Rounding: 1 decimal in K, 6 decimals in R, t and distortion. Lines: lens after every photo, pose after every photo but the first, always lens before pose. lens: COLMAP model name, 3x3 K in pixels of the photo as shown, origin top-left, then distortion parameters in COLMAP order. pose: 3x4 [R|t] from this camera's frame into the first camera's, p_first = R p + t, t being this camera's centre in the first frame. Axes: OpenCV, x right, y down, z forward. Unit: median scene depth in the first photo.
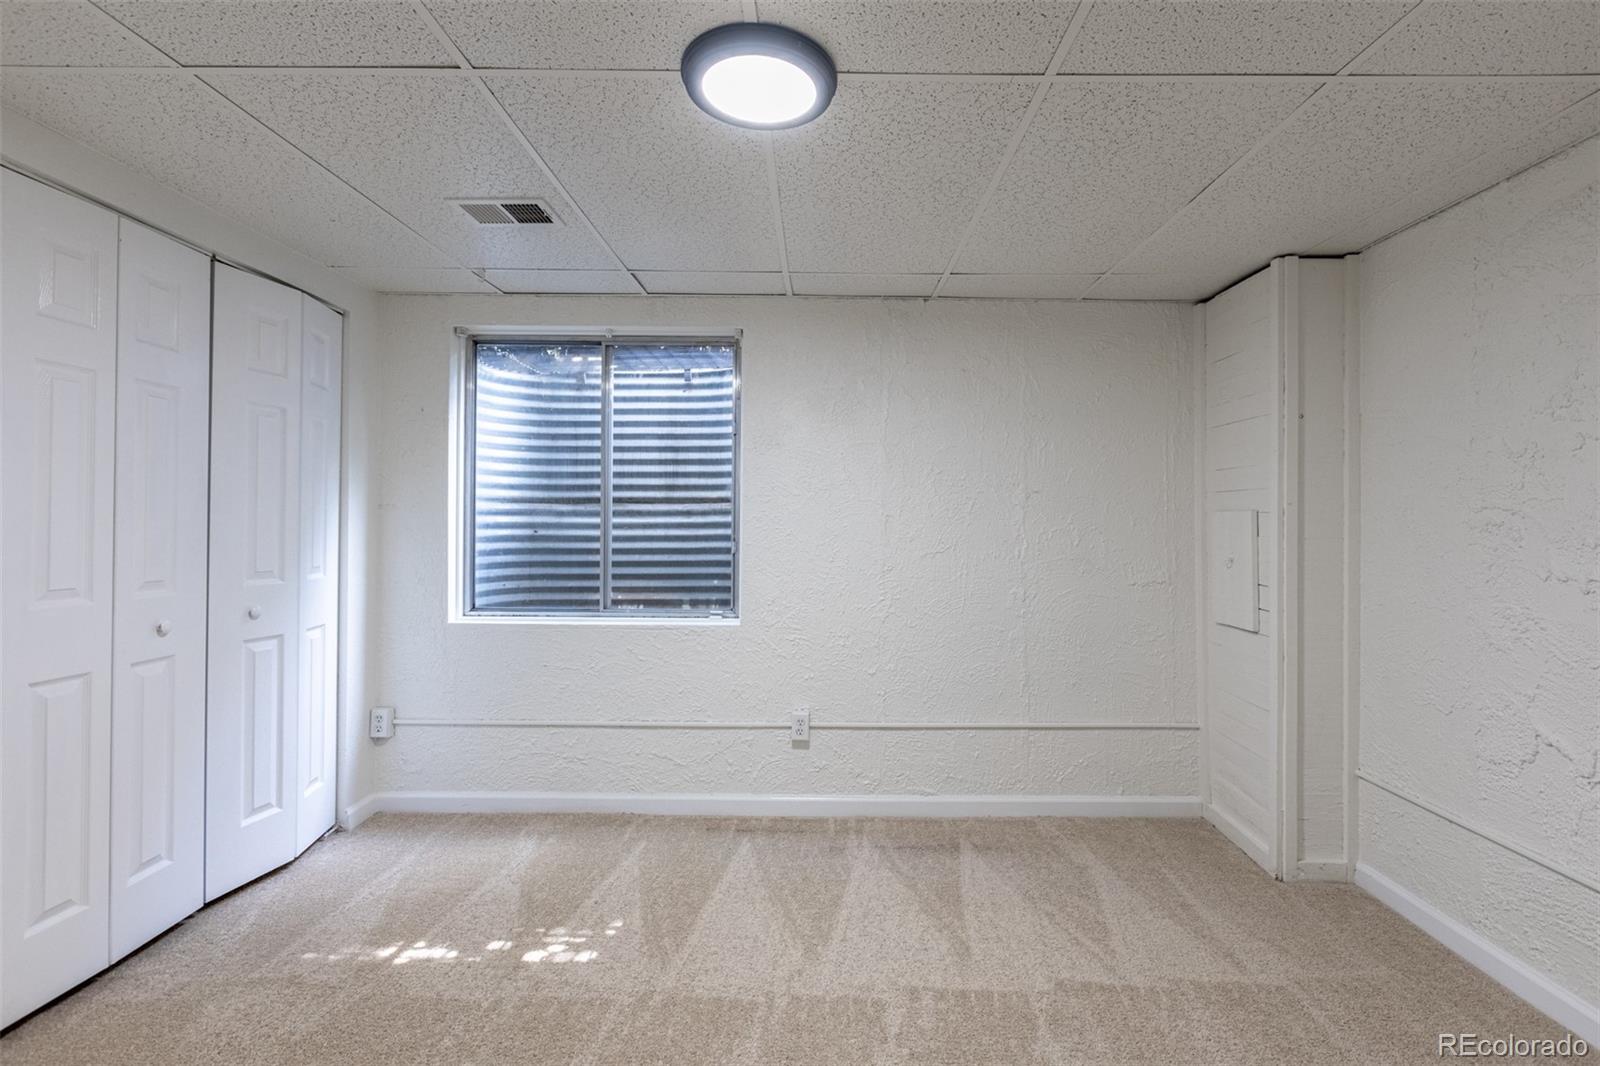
lens RADIAL K [[716.5, 0, 815.9], [0, 716.5, 514.3], [0, 0, 1]] dist [-0.001199, -0.000628]
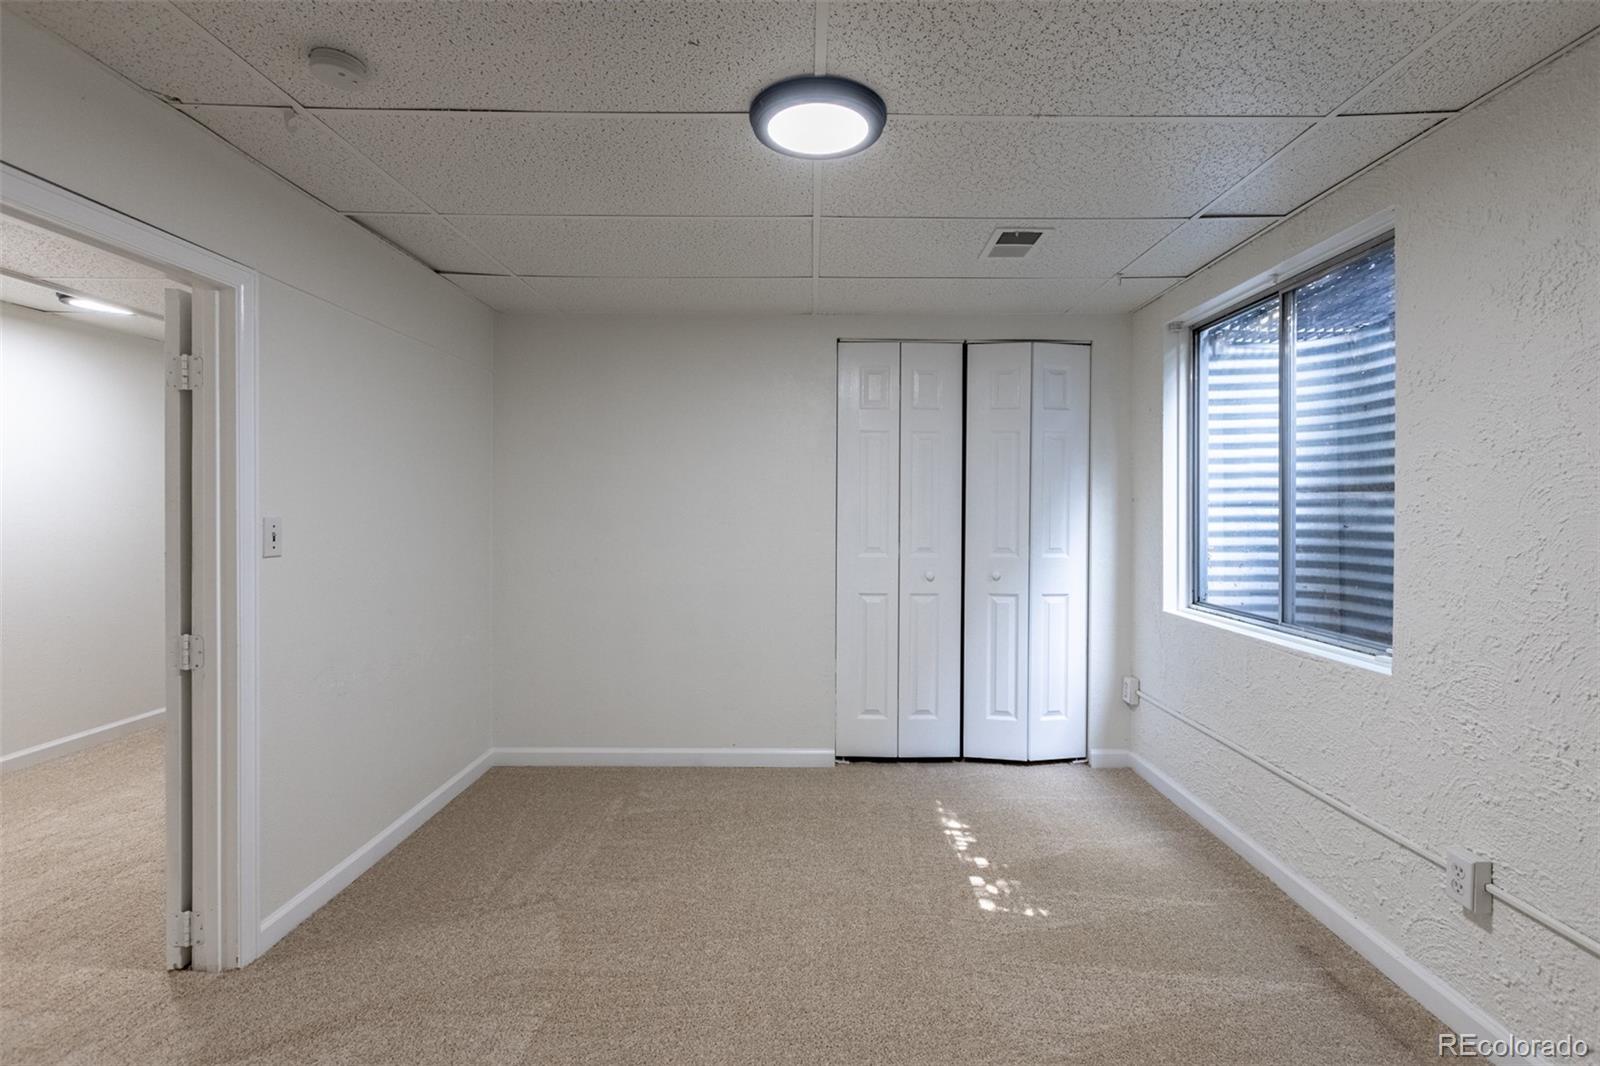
lens RADIAL K [[716.5, 0, 815.9], [0, 716.5, 514.3], [0, 0, 1]] dist [-0.001199, -0.000628]
pose [[0.013705, 0.003071, -0.999901, 0.586719], [0.007774, 0.999965, 0.003178, 0.004192], [0.999876, -0.007816, 0.013681, 0.542875]]
